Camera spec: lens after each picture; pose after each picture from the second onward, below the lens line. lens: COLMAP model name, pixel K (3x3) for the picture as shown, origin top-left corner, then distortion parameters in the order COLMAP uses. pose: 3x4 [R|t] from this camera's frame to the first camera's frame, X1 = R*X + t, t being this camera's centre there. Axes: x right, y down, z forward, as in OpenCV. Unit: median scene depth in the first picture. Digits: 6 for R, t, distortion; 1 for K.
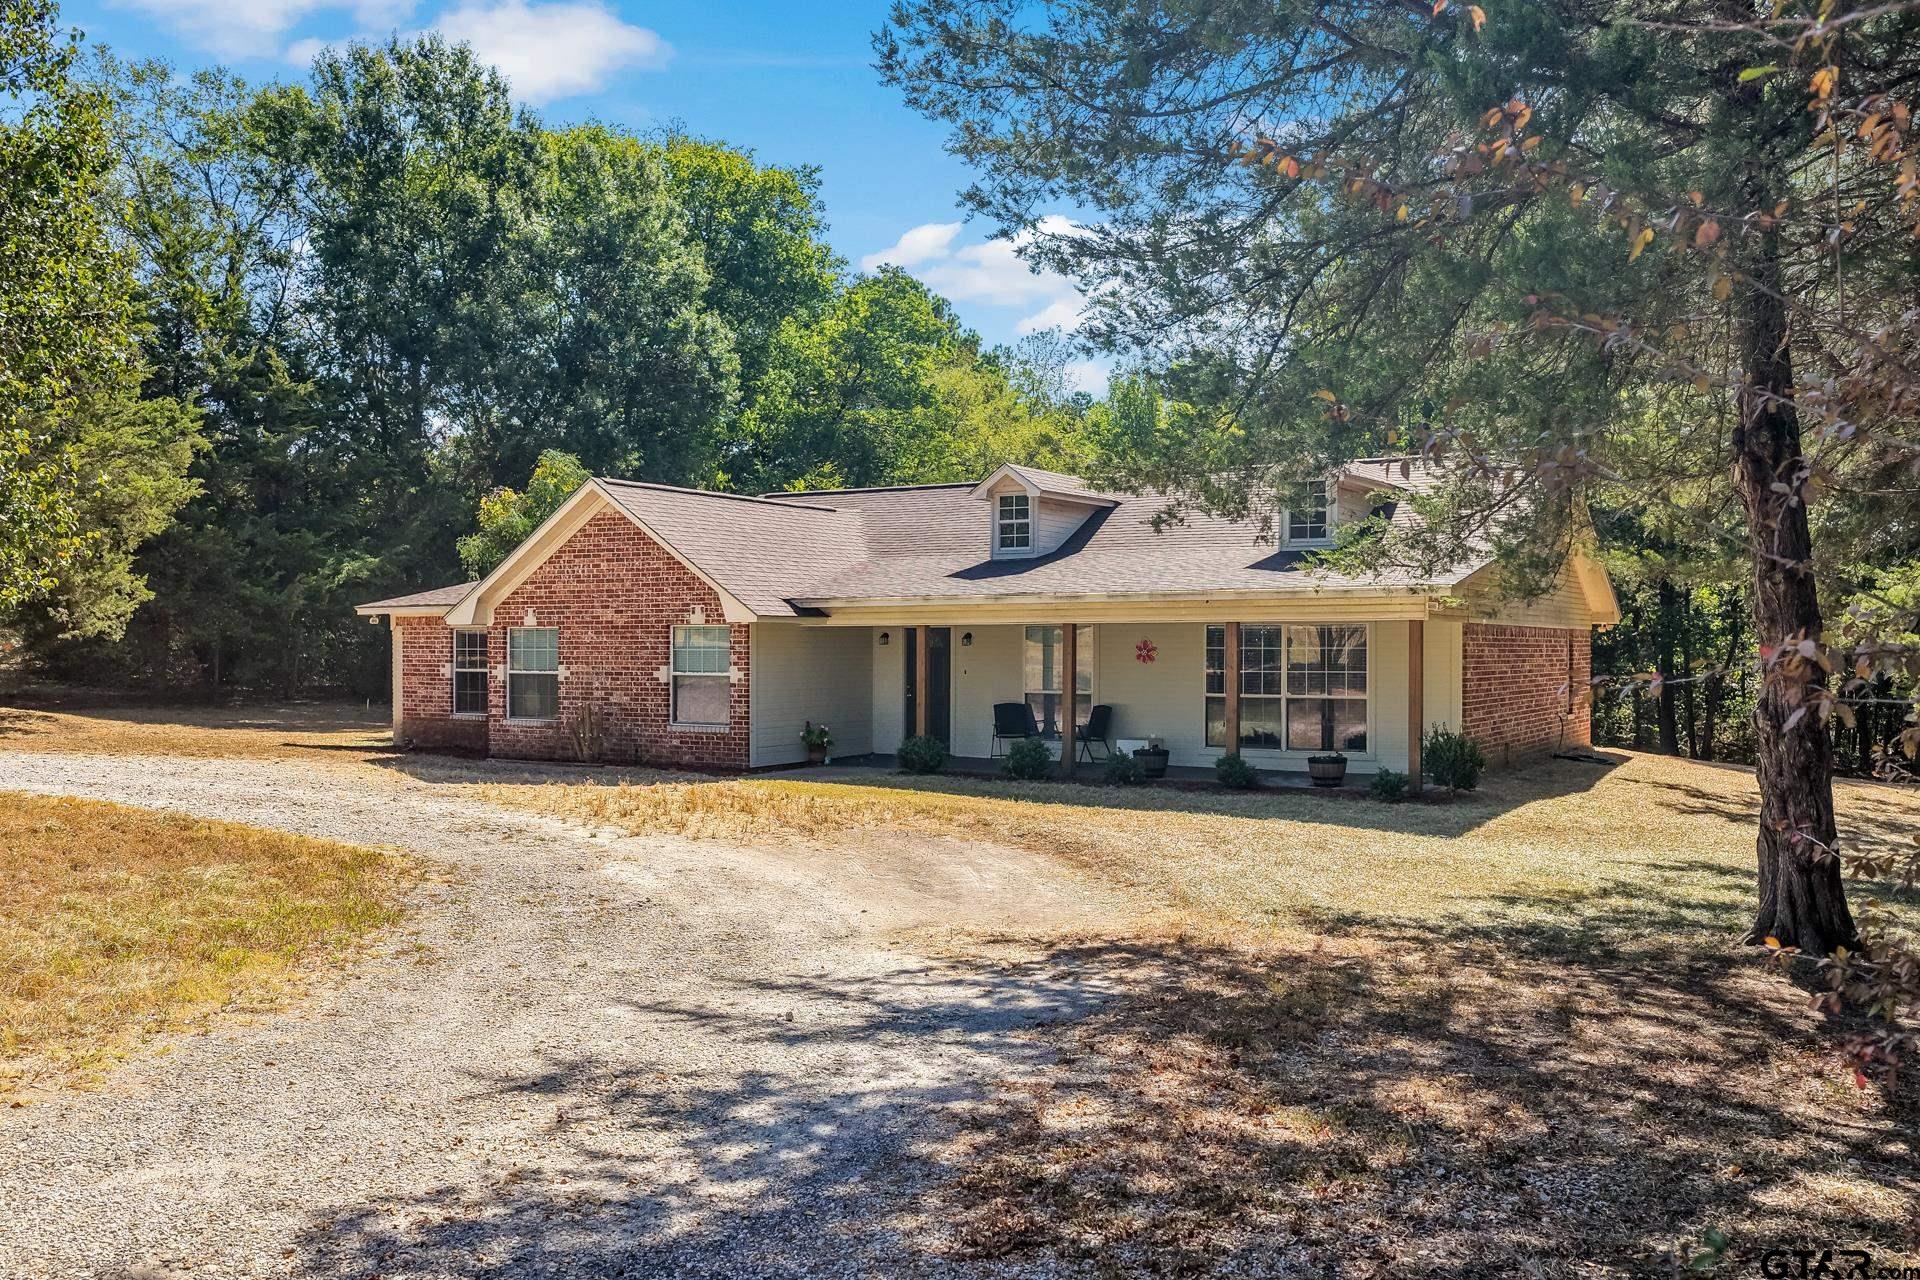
lens RADIAL K [[1570.7, 0, 960.0], [0, 1570.7, 640.0], [0, 0, 1]] dist [-0.013656, -0.008332]
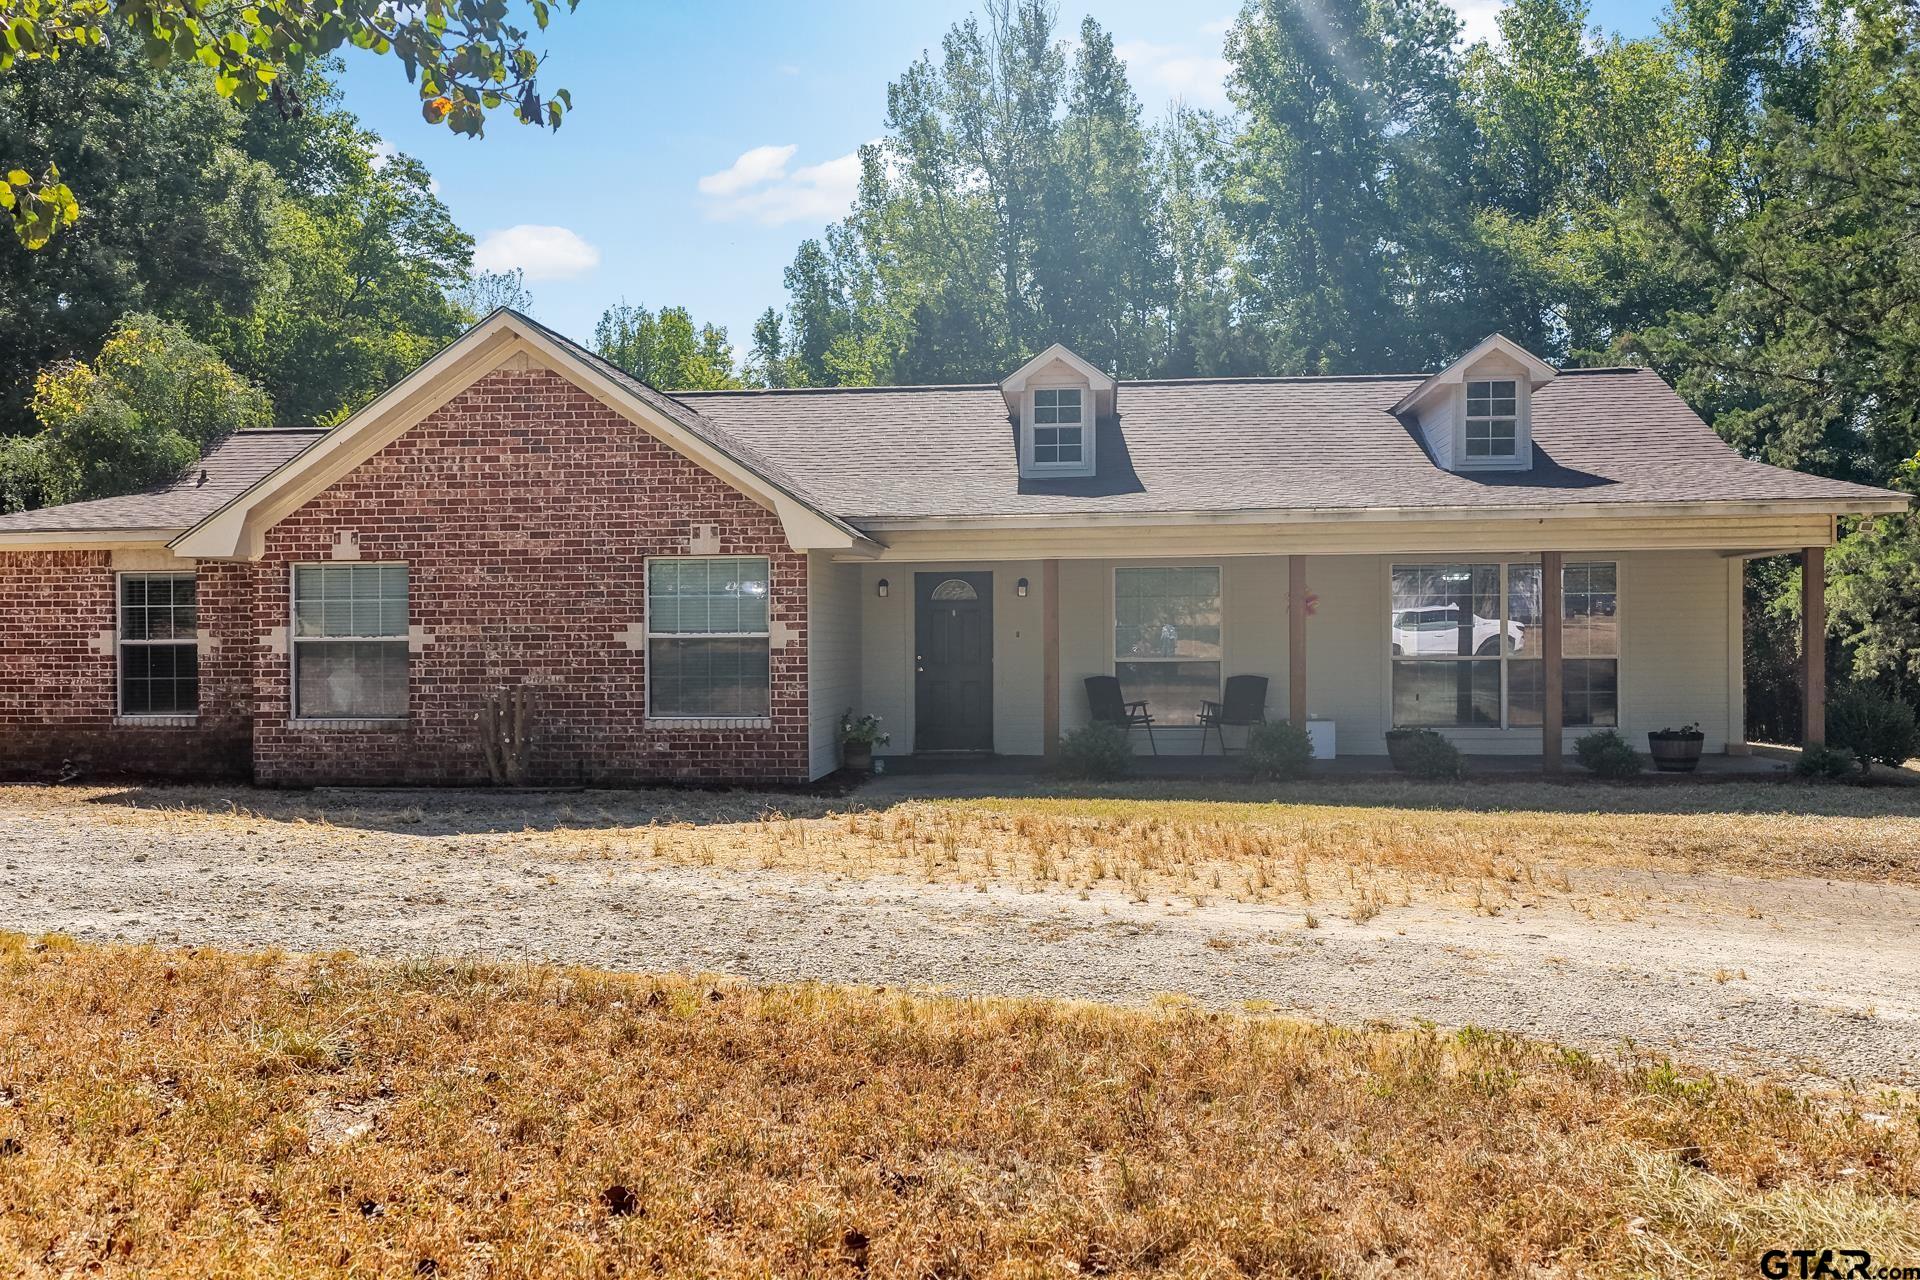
lens RADIAL K [[1570.7, 0, 960.0], [0, 1570.7, 640.0], [0, 0, 1]] dist [-0.013656, -0.008332]
pose [[0.901204, -0.008675, 0.433309, -0.327120], [0.007989, 0.999962, 0.003404, 0.021194], [-0.433322, 0.000394, 0.901239, 0.375856]]
